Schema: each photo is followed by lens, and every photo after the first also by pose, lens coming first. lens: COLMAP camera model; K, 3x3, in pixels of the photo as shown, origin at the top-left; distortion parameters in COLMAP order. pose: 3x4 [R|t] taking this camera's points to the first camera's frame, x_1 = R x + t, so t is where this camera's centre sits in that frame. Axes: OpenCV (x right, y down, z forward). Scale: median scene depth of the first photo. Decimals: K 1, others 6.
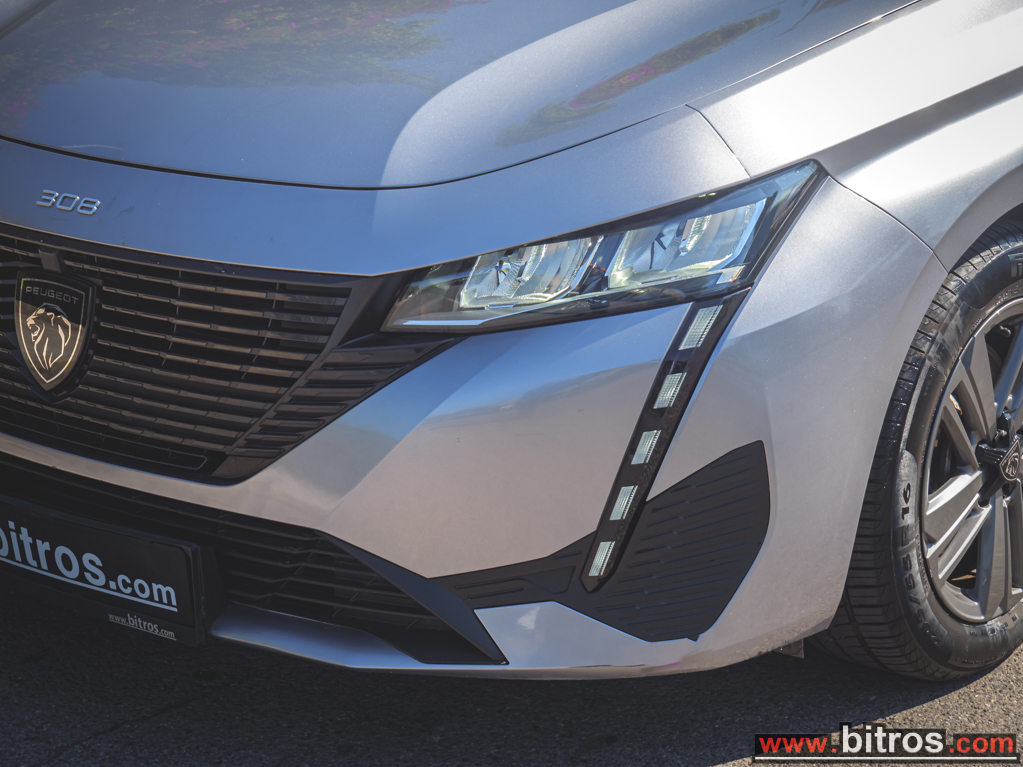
lens RADIAL K [[2566.6, 0, 511.2], [0, 2566.6, 380.3], [0, 0, 1]] dist [0.064933, 0.000000]
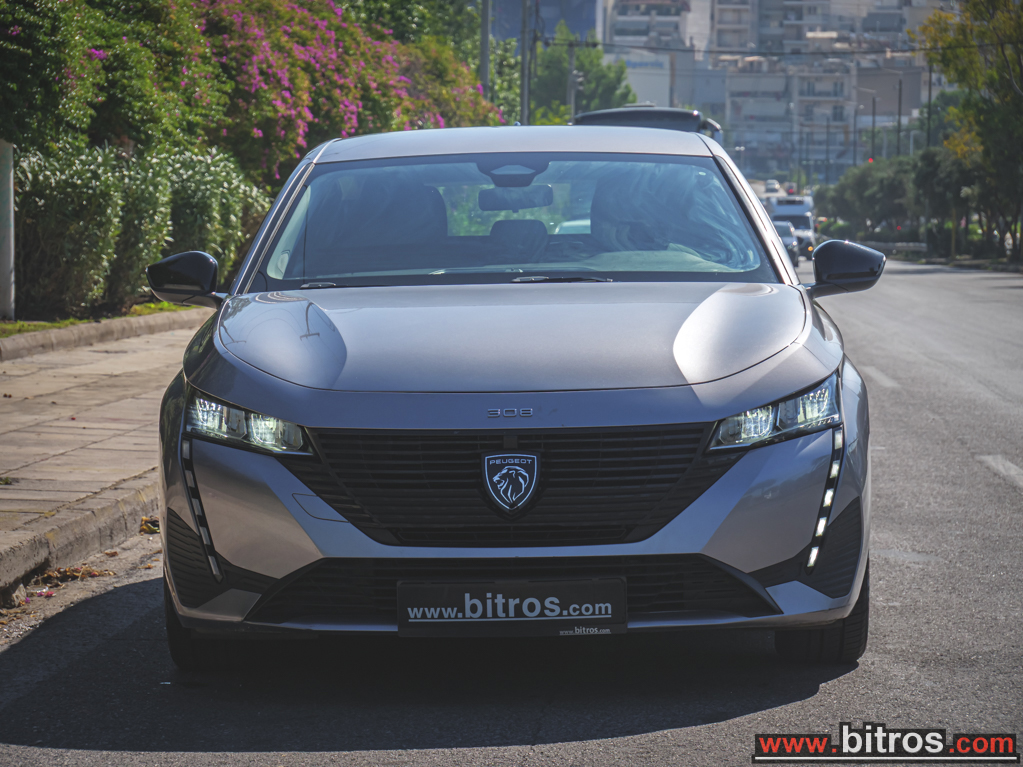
lens RADIAL K [[3563.0, 0, 512.6], [0, 3563.0, 385.3], [0, 0, 1]] dist [0.006425, 0.000000]
pose [[0.782397, -0.022430, 0.622376, -1.803041], [0.189498, 0.960540, -0.203603, 0.443912], [-0.593250, 0.277237, 0.755774, -0.971216]]
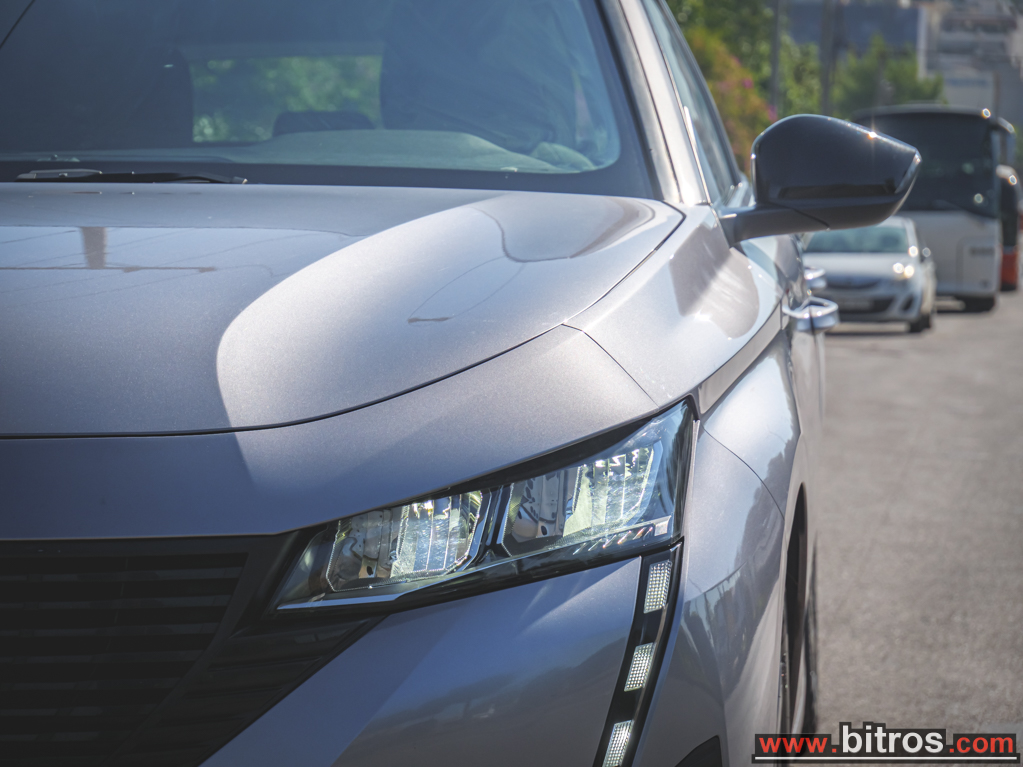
lens RADIAL K [[3563.0, 0, 510.6], [0, 3563.0, 382.7], [0, 0, 1]] dist [0.006425, 0.000000]
pose [[0.836477, 0.001464, 0.547999, -0.518335], [0.145902, 0.963307, -0.225281, 0.146057], [-0.528222, 0.268397, 0.805571, 0.128523]]
